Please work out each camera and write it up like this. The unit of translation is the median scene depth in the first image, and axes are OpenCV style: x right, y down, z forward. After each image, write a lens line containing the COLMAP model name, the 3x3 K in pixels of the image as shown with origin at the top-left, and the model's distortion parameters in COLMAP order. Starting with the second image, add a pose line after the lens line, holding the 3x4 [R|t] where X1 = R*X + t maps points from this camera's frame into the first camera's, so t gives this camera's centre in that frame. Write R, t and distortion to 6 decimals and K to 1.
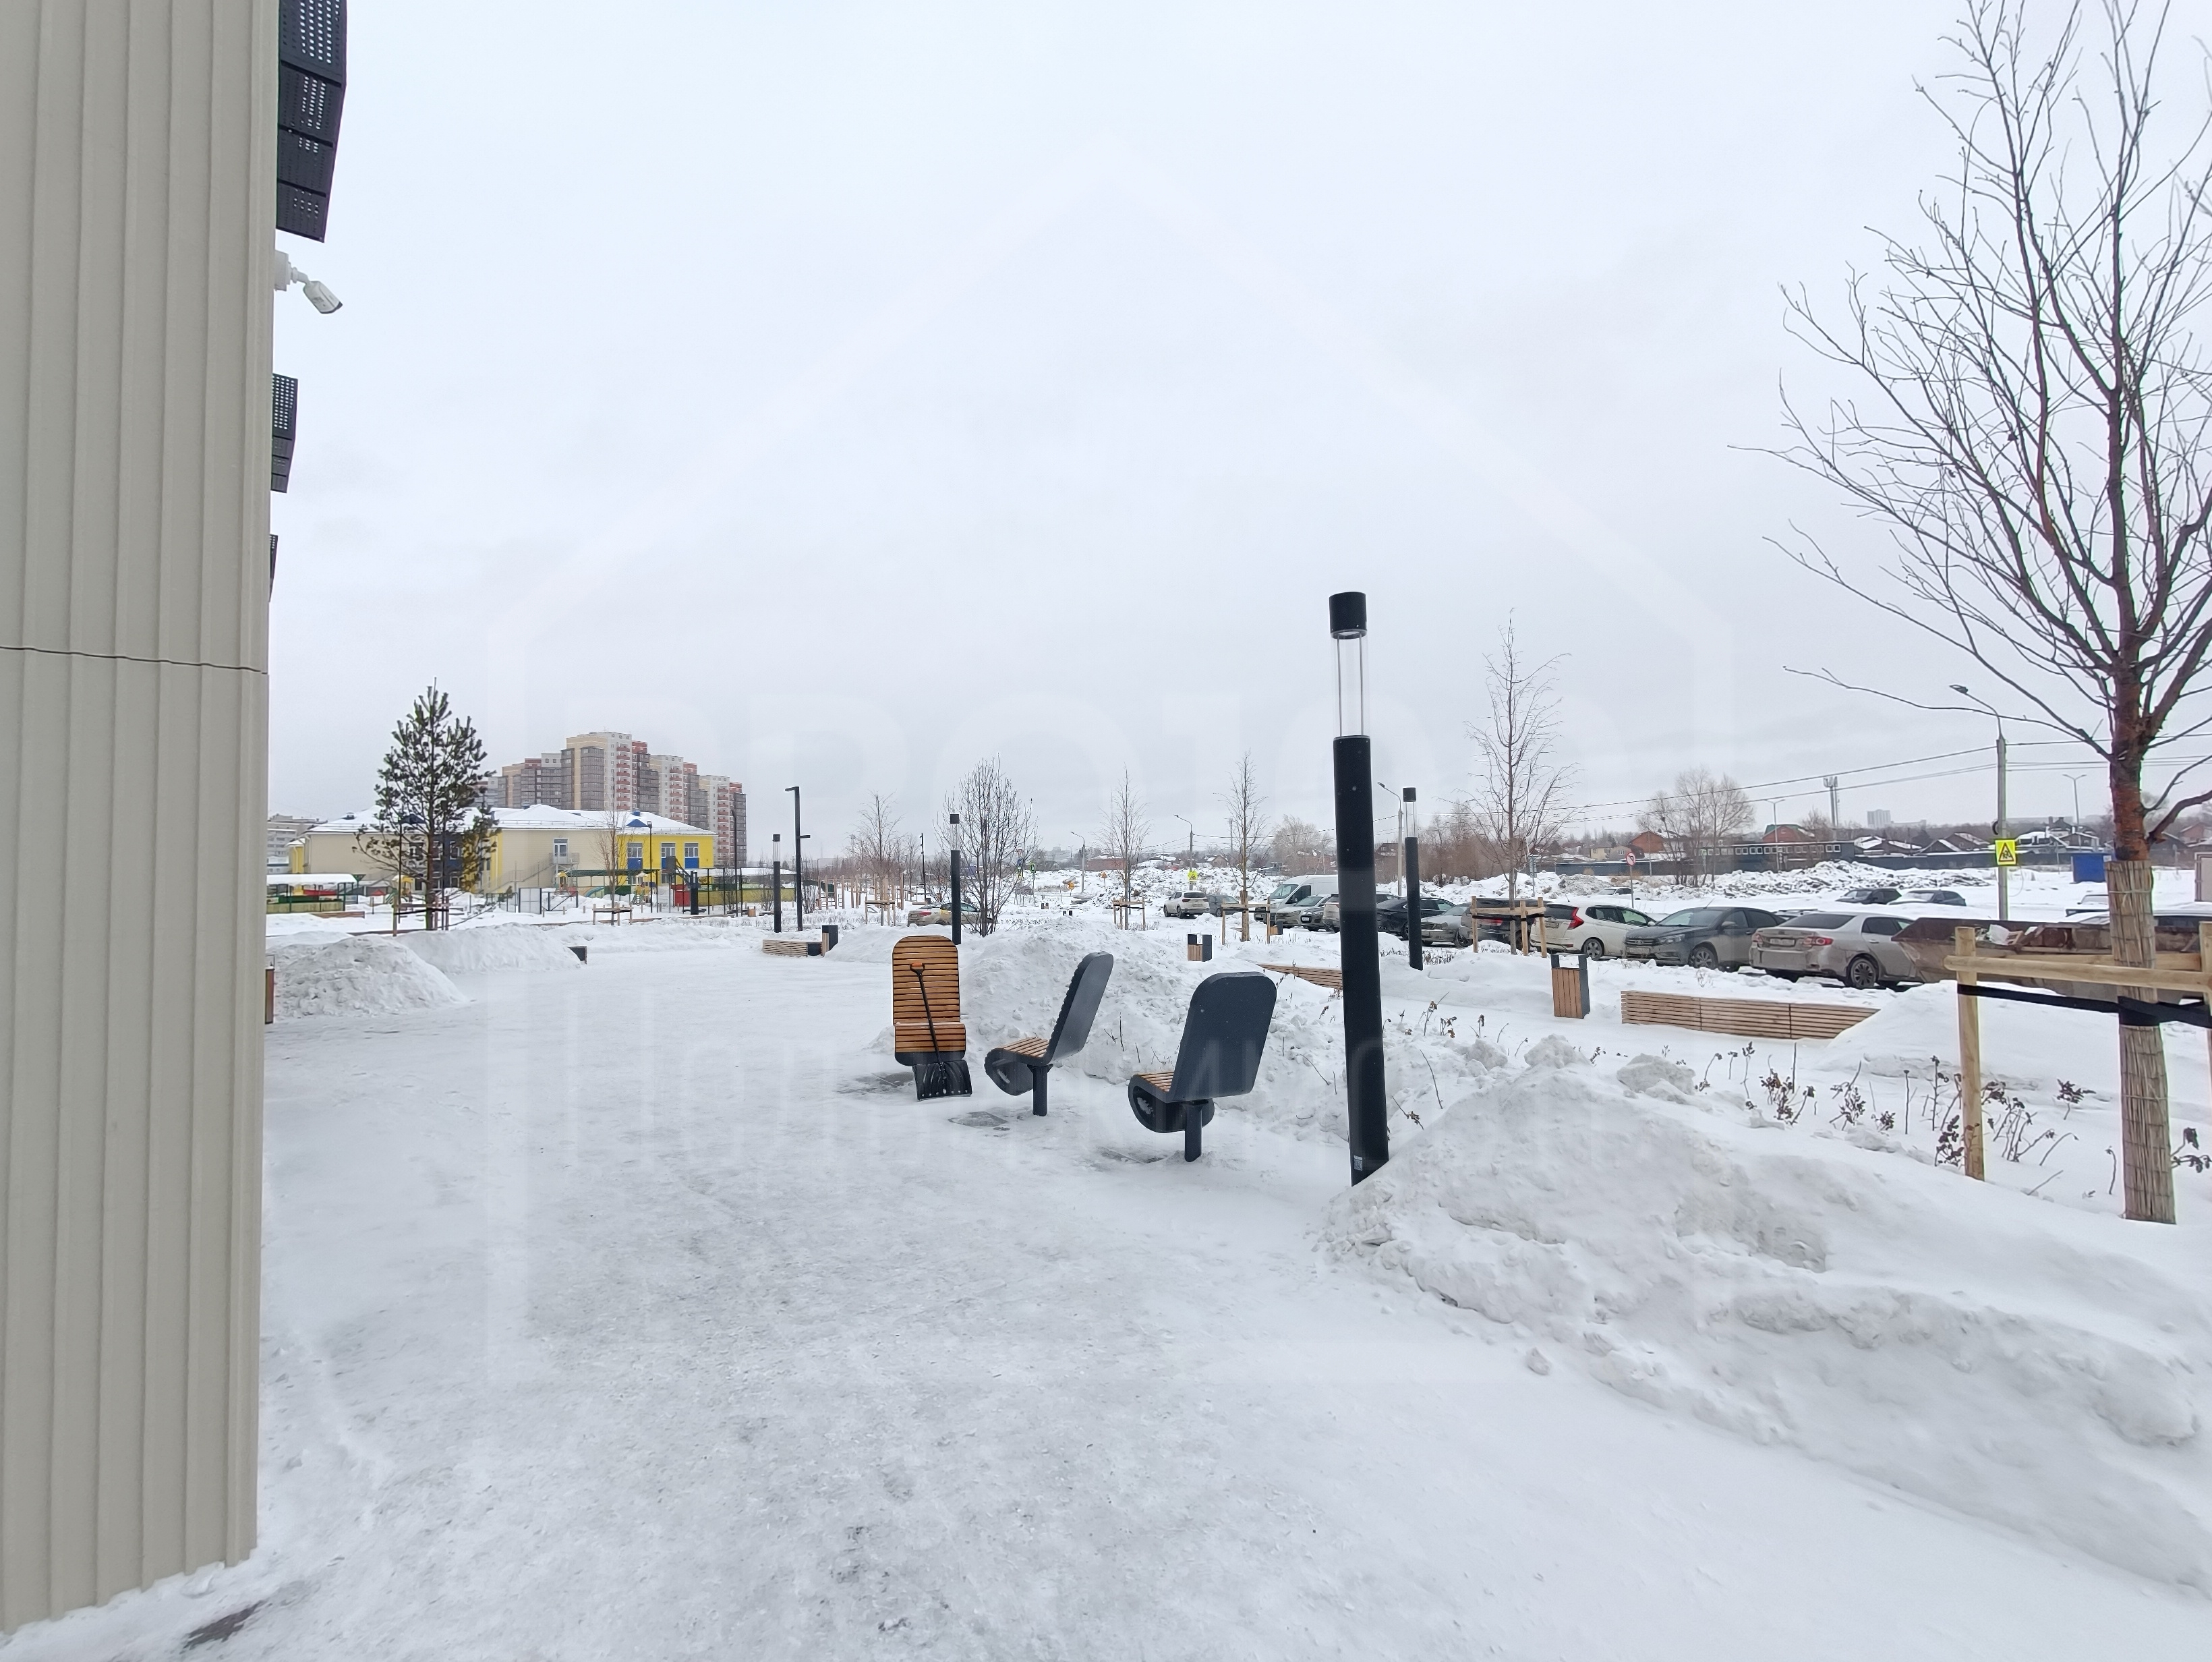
lens RADIAL K [[991.5, 0, 1098.9], [0, 991.5, 819.8], [0, 0, 1]] dist [-0.001756, 0.000274]
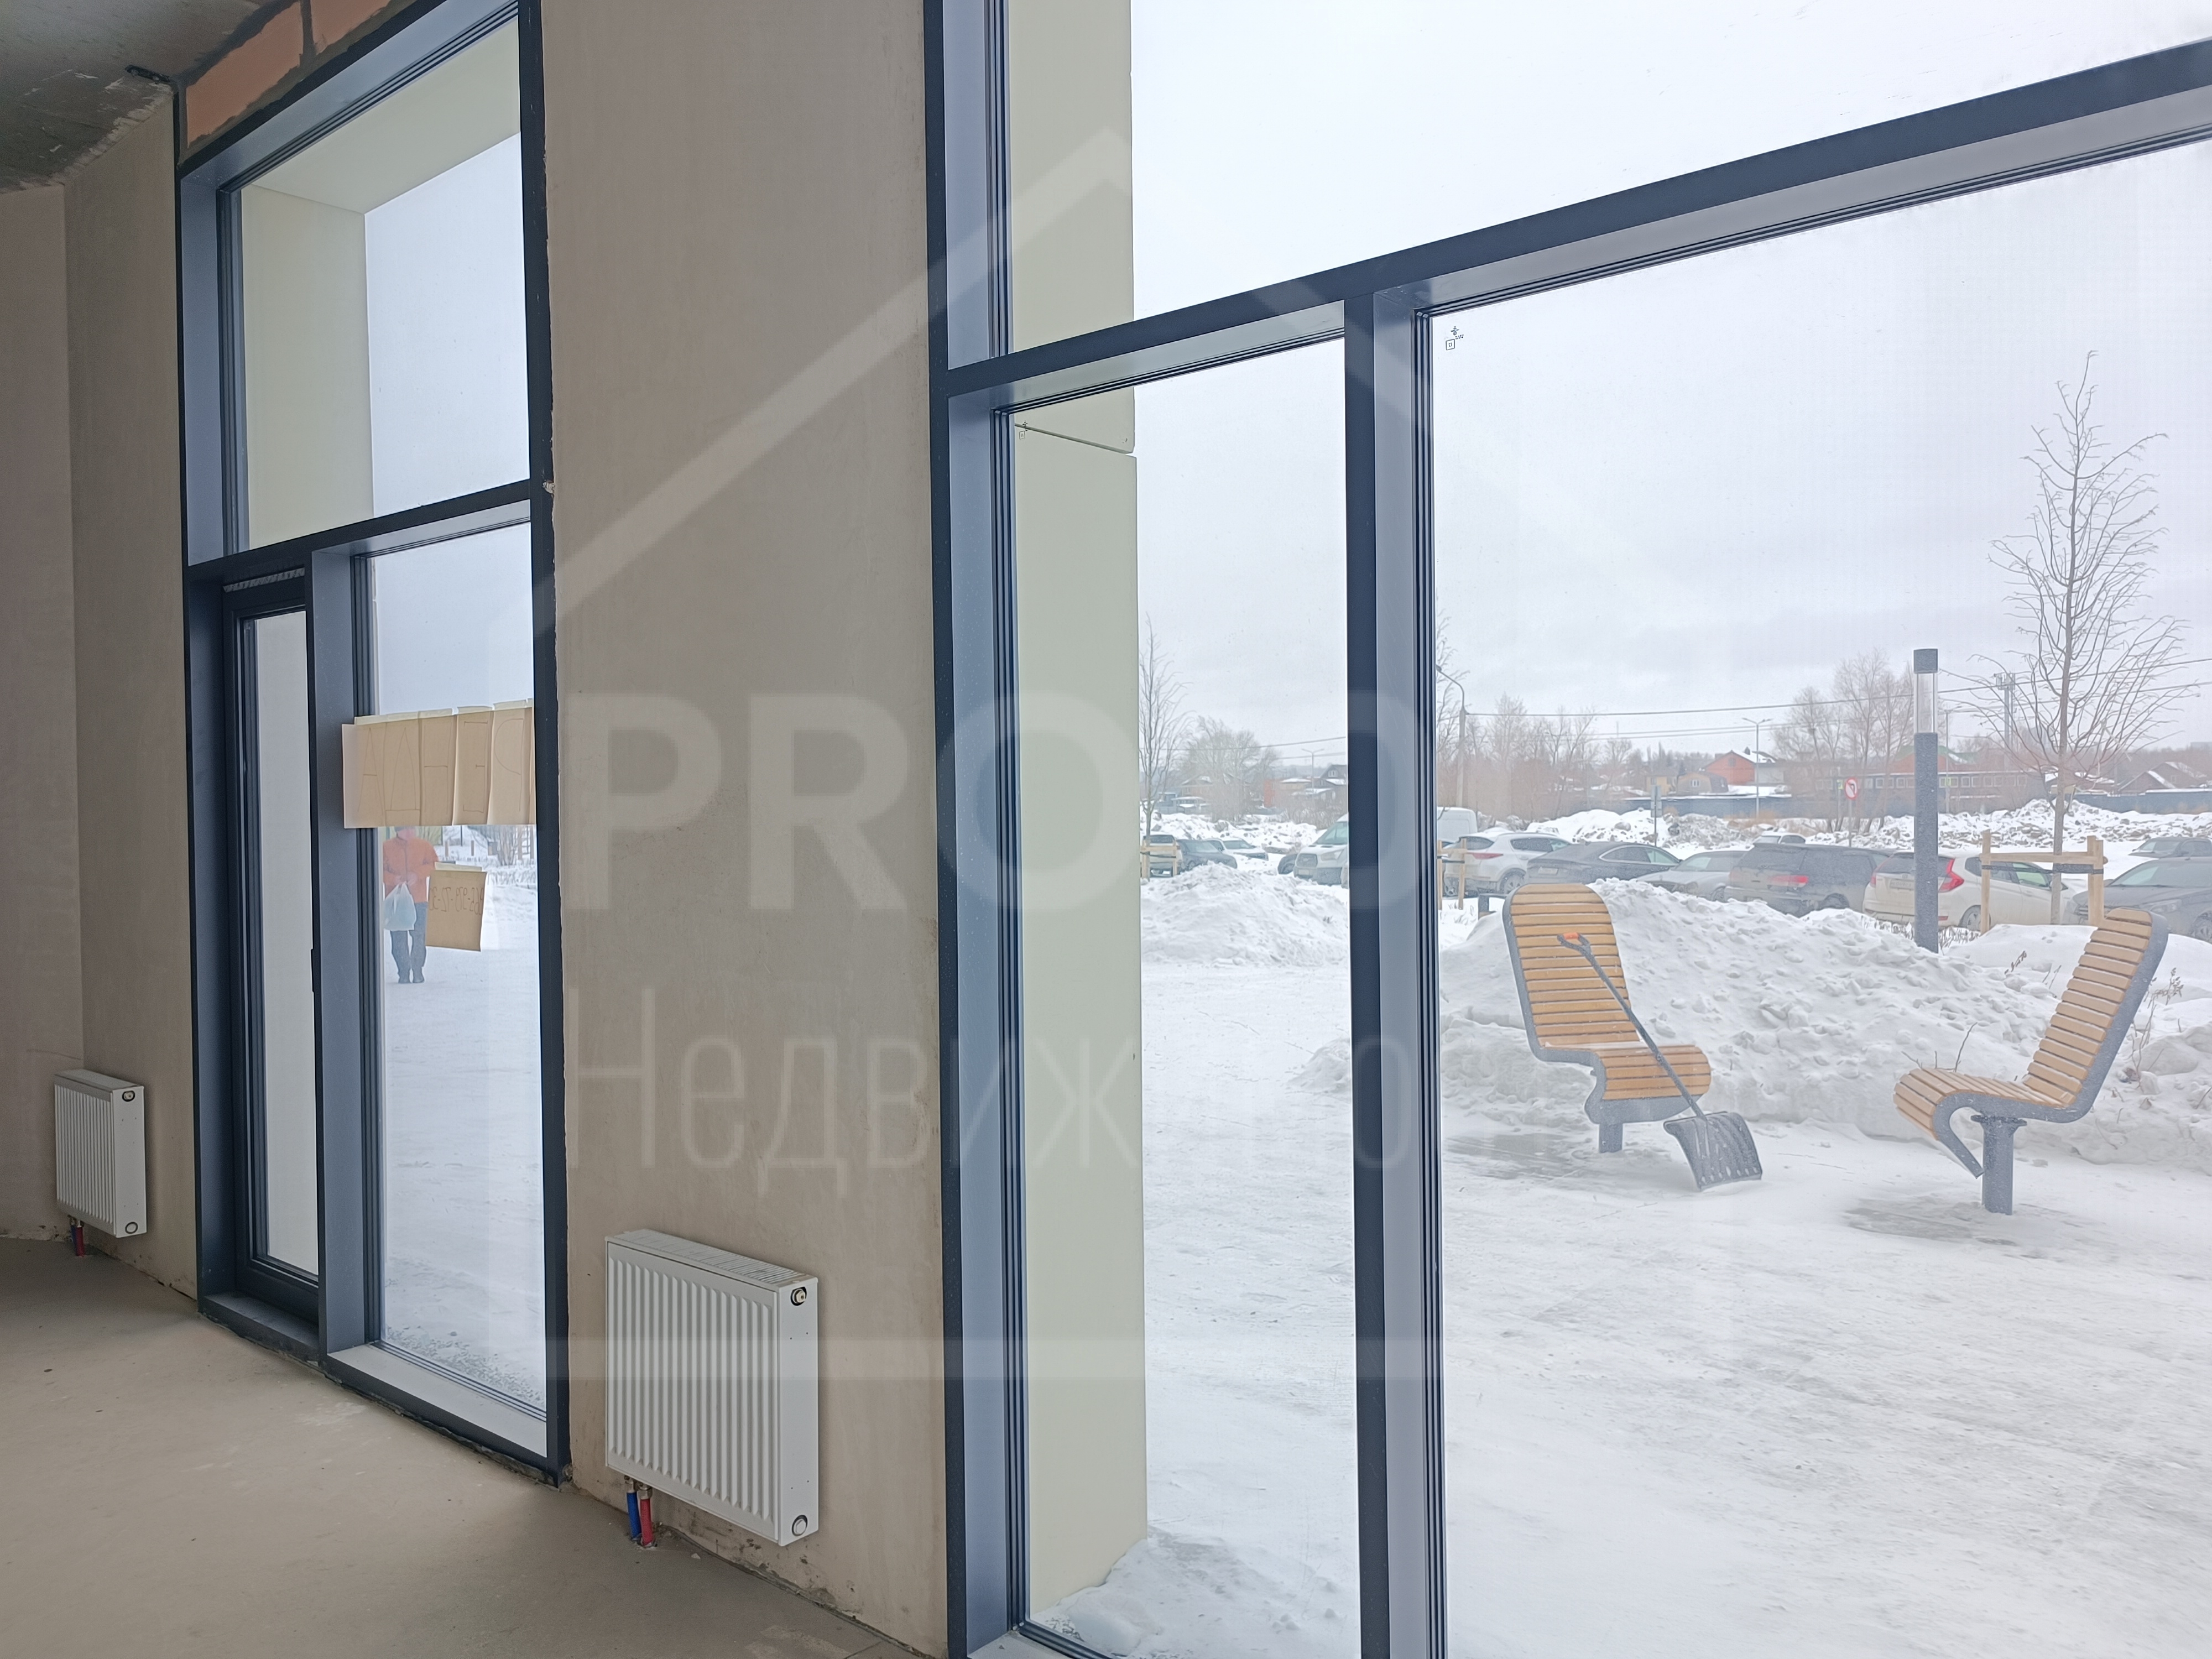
lens RADIAL K [[1591.8, 0, 1098.0], [0, 1591.8, 820.7], [0, 0, 1]] dist [0.066711, -0.078776]
pose [[0.989234, 0.009711, 0.146019, -0.221437], [-0.018601, 0.998046, 0.059643, 0.015644], [-0.145155, -0.061717, 0.987482, 0.078838]]
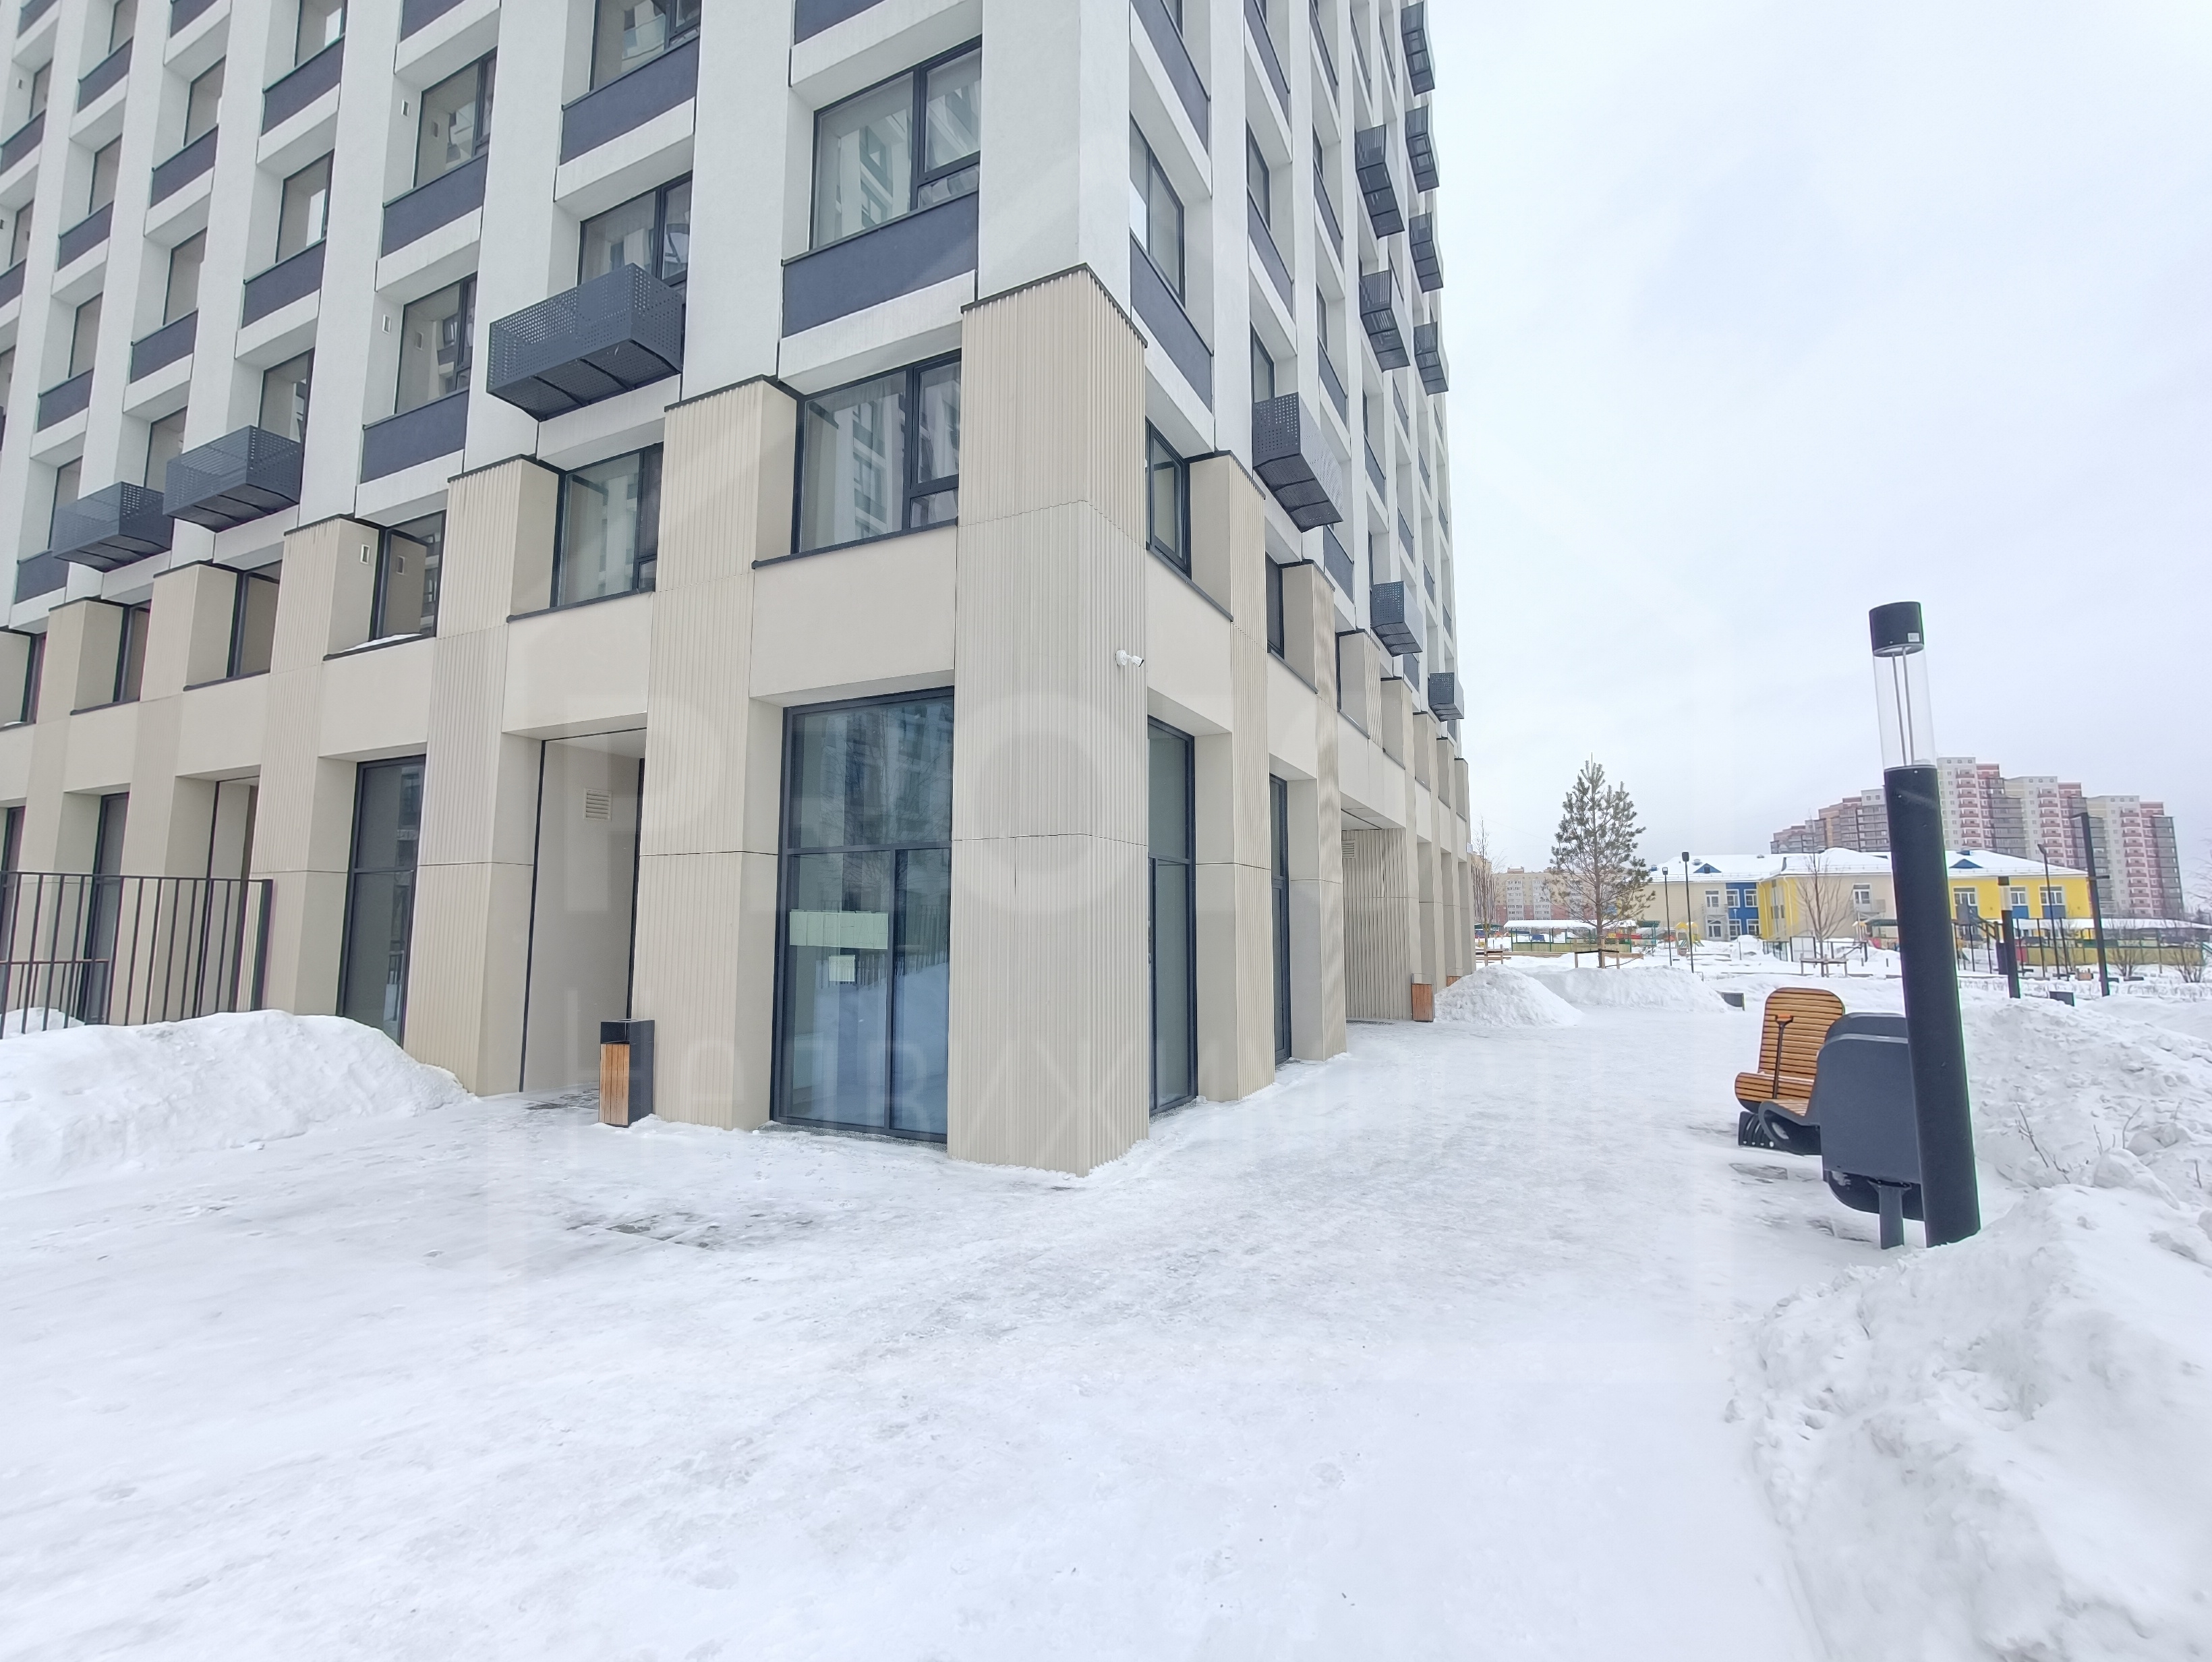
lens RADIAL K [[991.5, 0, 1098.9], [0, 991.5, 819.8], [0, 0, 1]] dist [-0.001756, 0.000274]
pose [[0.383707, -0.079881, -0.919993, 0.182092], [0.035632, 0.996790, -0.071688, 0.000311], [0.922767, -0.005273, 0.385322, 0.004661]]
